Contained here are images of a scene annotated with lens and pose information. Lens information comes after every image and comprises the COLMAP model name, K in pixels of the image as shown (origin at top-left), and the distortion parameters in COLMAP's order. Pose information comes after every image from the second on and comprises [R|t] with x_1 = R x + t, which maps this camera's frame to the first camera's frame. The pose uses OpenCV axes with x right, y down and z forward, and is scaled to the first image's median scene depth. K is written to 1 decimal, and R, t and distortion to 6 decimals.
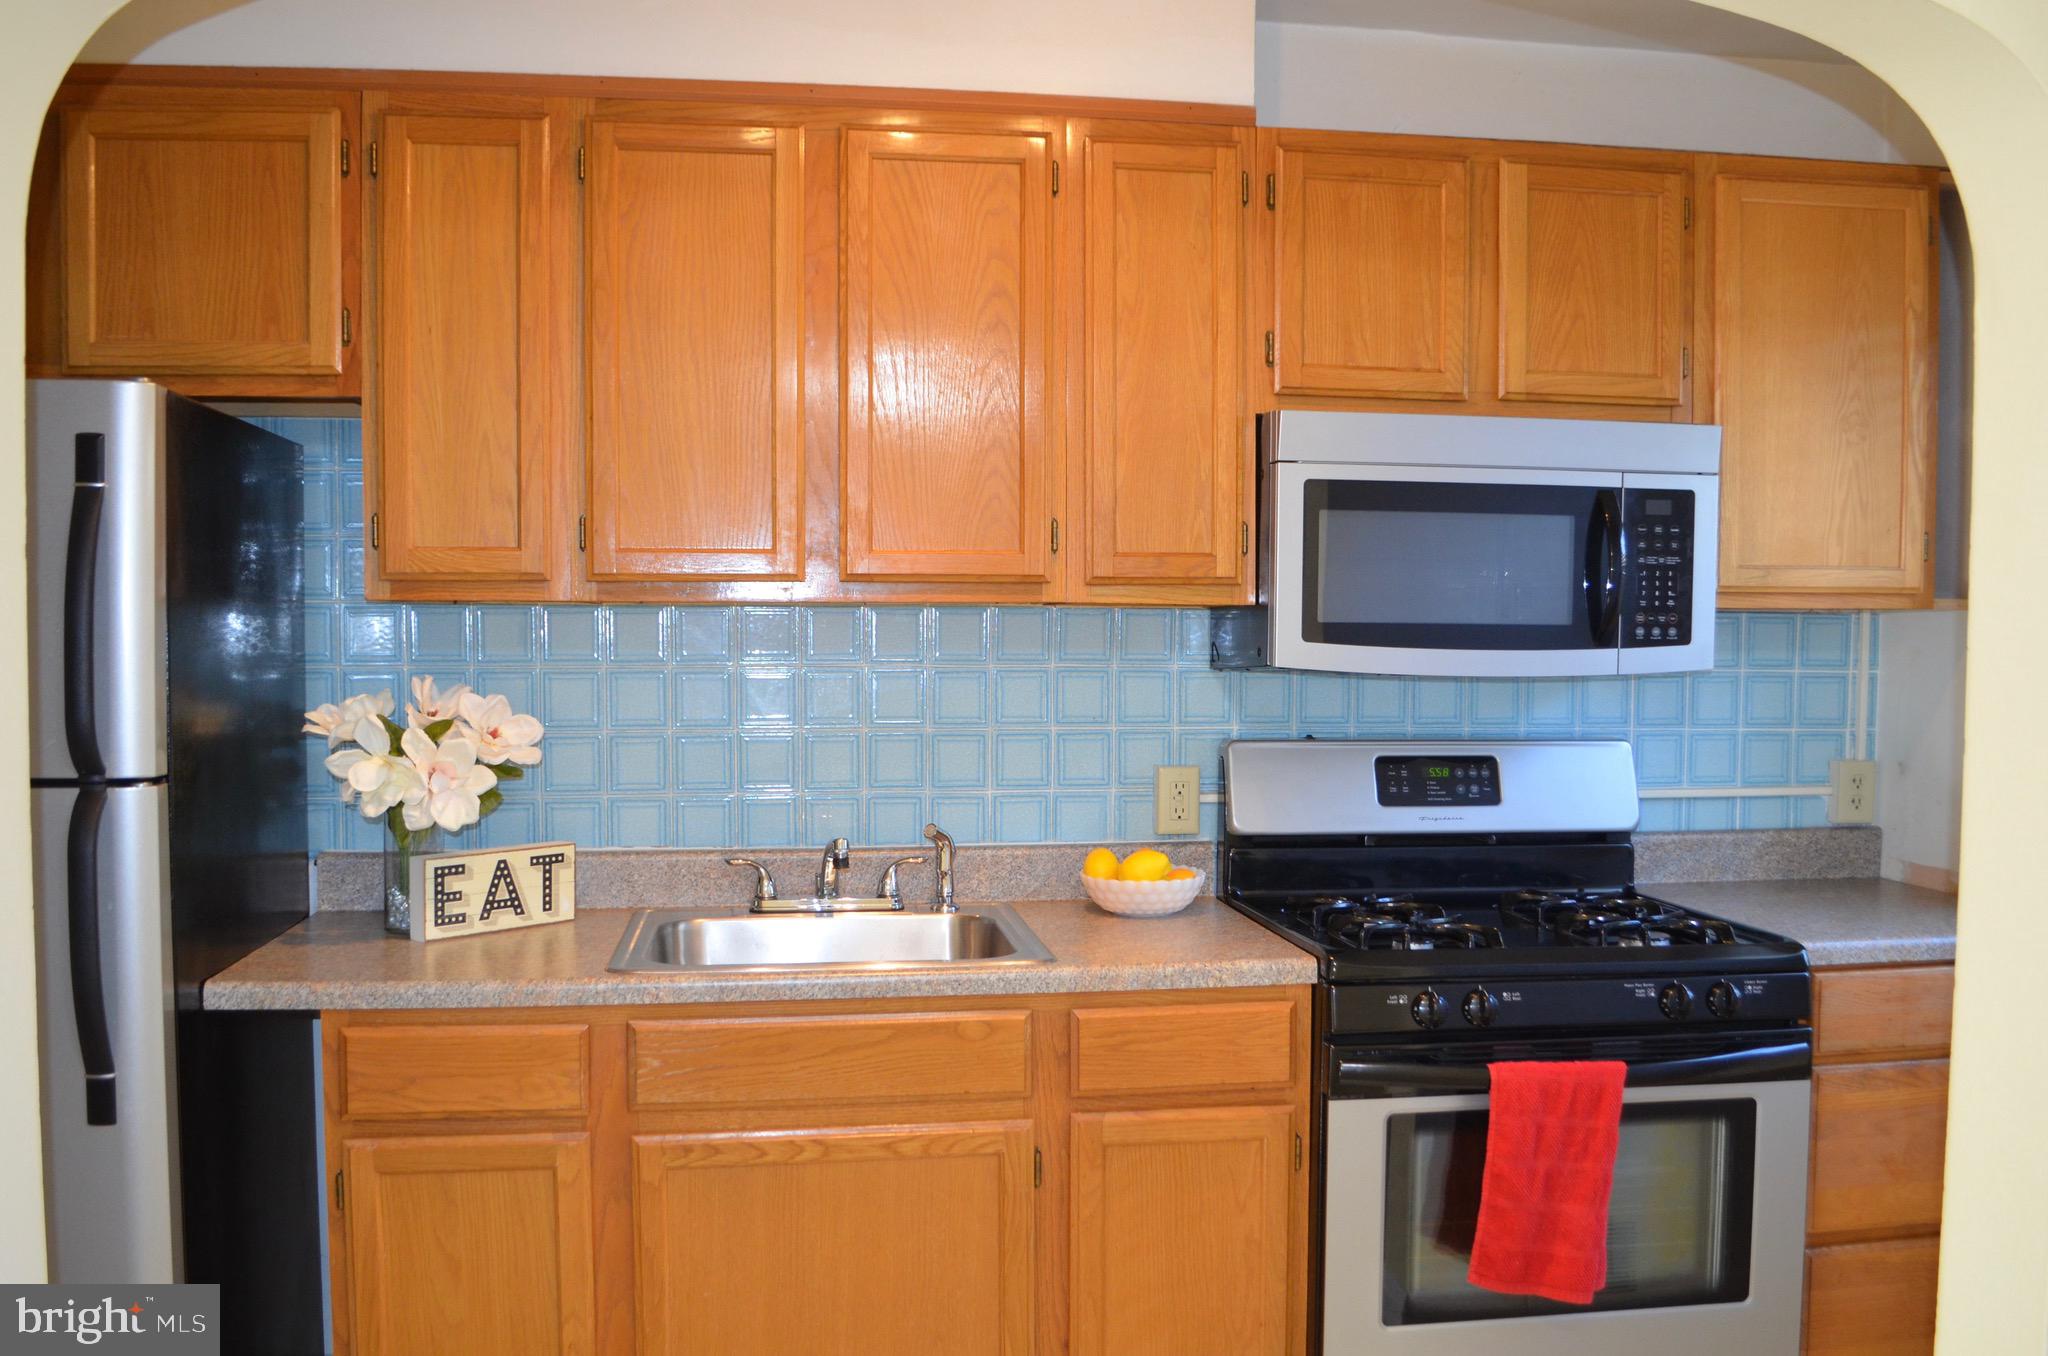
lens RADIAL K [[1794.5, 0, 1032.7], [0, 1794.5, 709.5], [0, 0, 1]] dist [-0.077567, 0.003727]
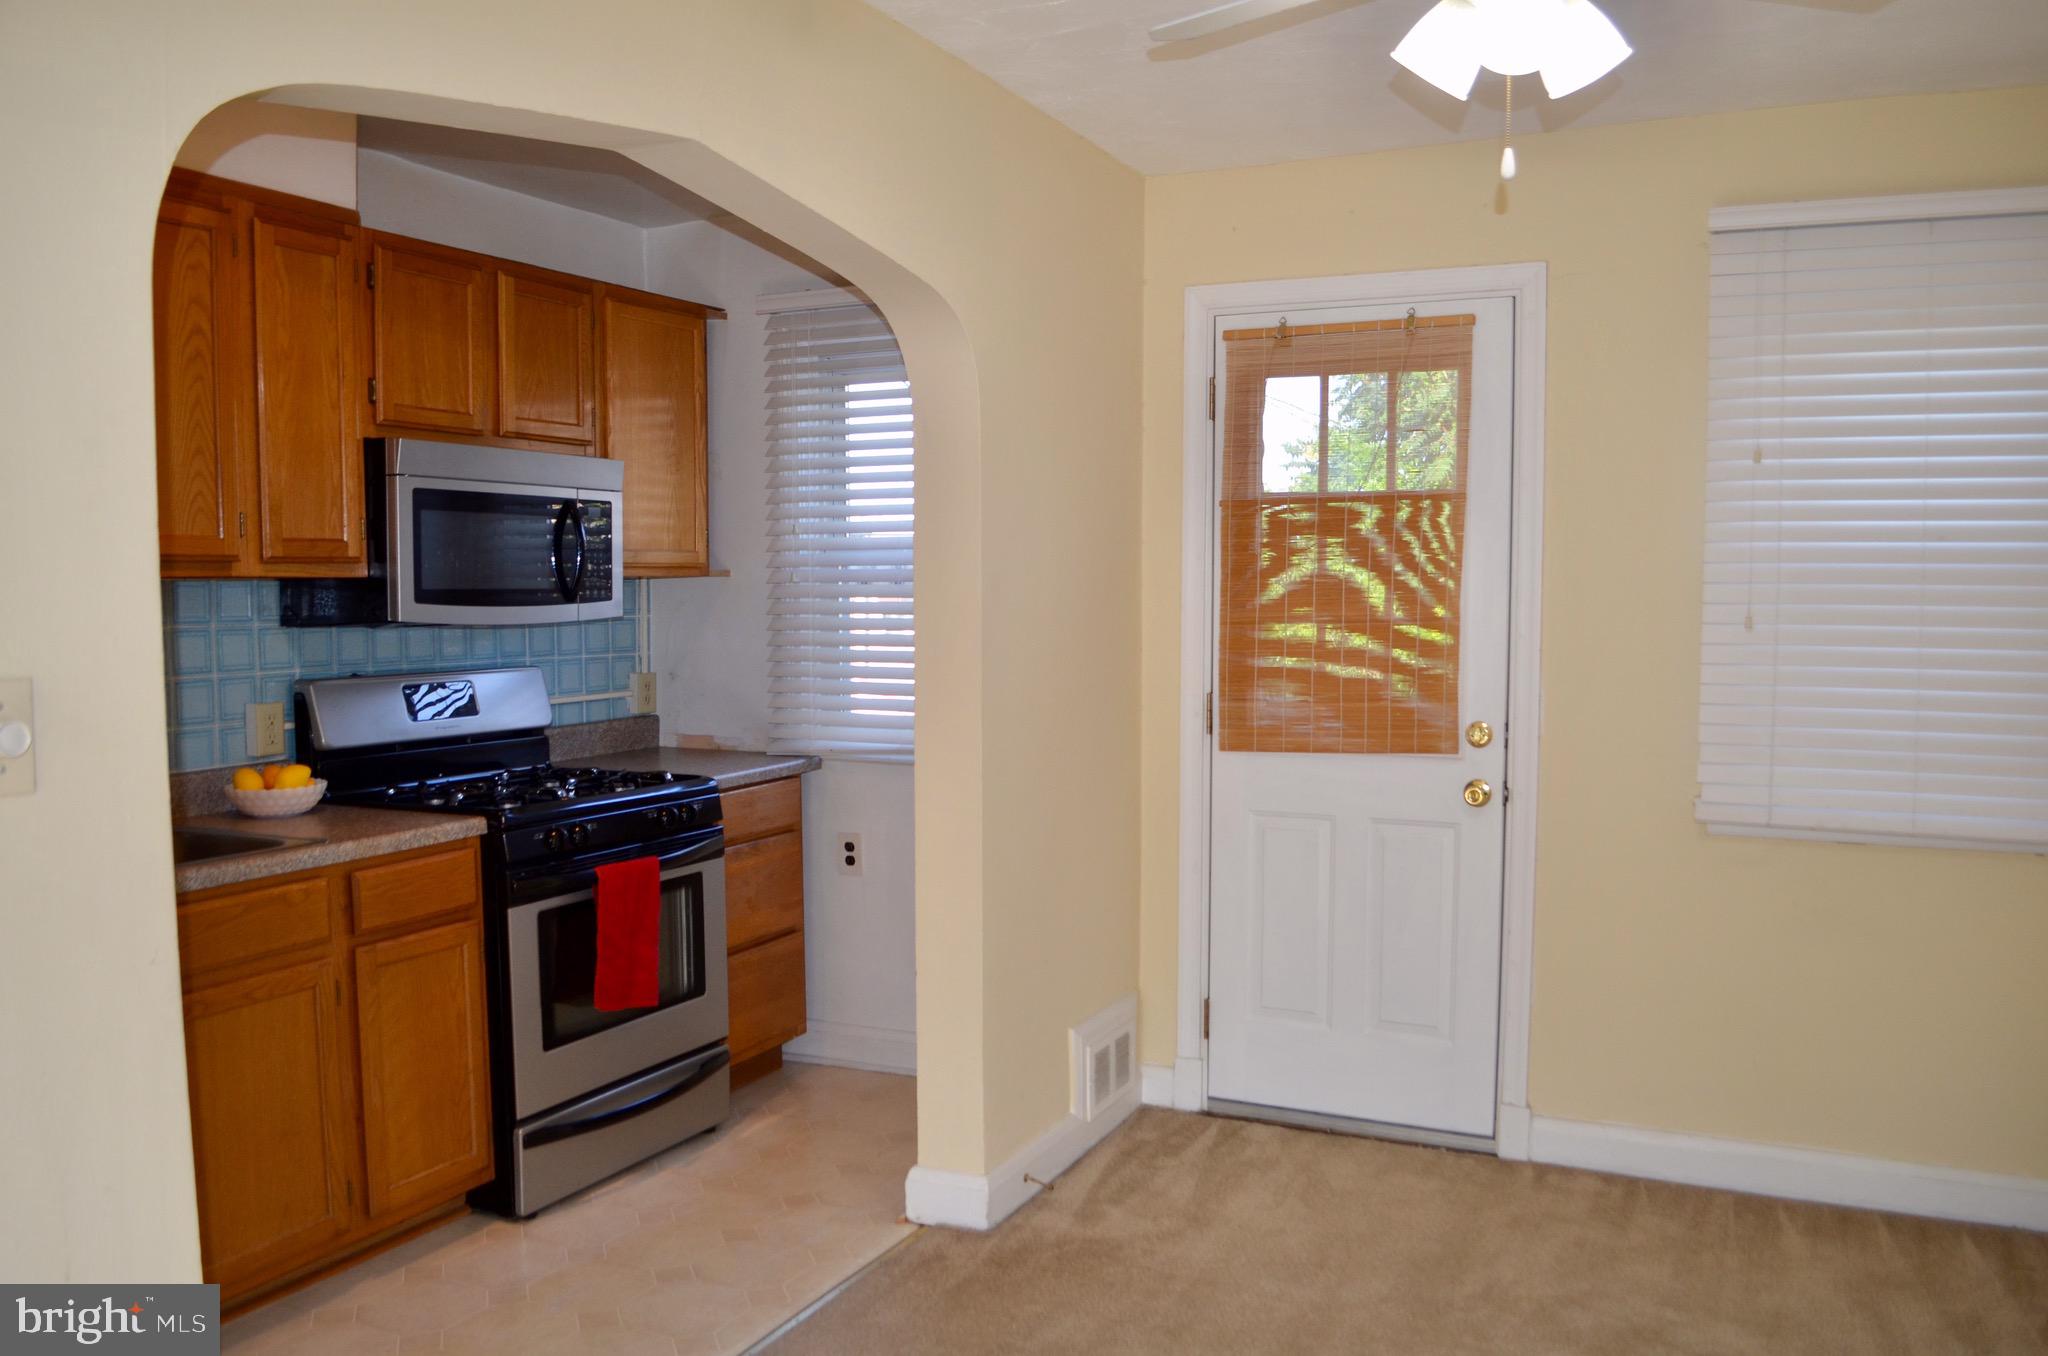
lens RADIAL K [[1612.0, 0, 1033.1], [0, 1612.0, 709.9], [0, 0, 1]] dist [-0.079669, 0.014666]
pose [[0.568409, -0.069798, 0.819780, -0.611836], [0.043988, 0.997548, 0.054433, -0.000845], [-0.821569, 0.005120, 0.570086, -0.116254]]
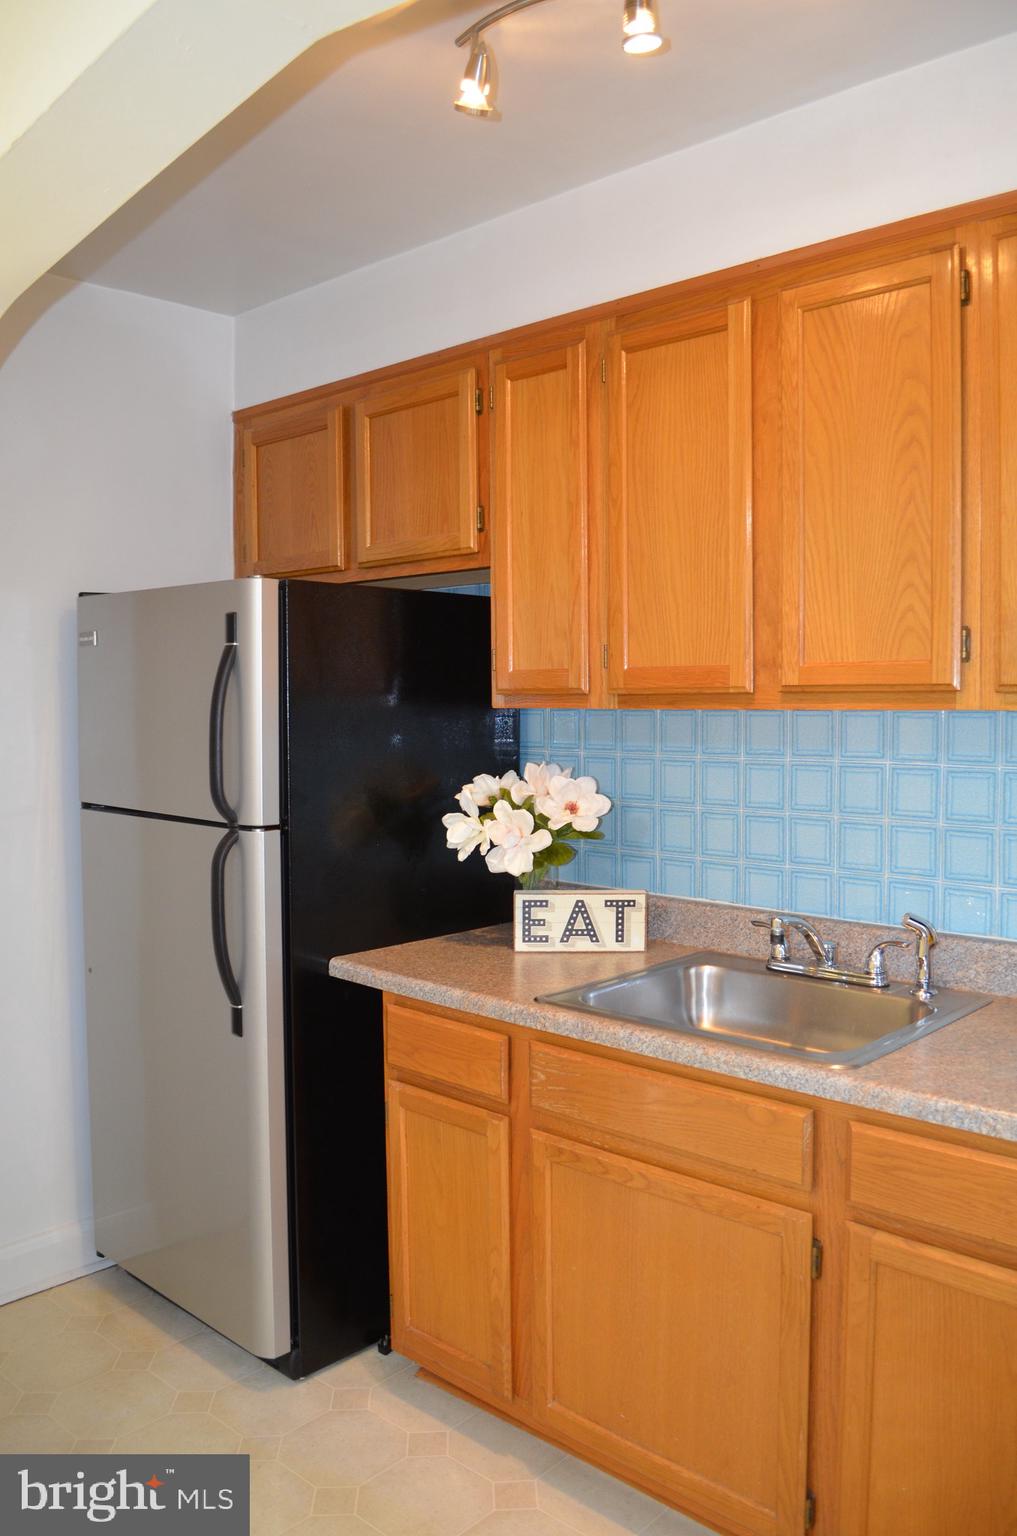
lens RADIAL K [[1209.0, 0, 508.5], [0, 1209.0, 768.0], [0, 0, 1]] dist [-0.079669, 0.014666]
pose [[0.618267, 0.039872, -0.784956, 0.384794], [-0.027920, 0.999196, 0.028763, -0.040519], [0.785472, 0.004133, 0.618883, 0.392881]]
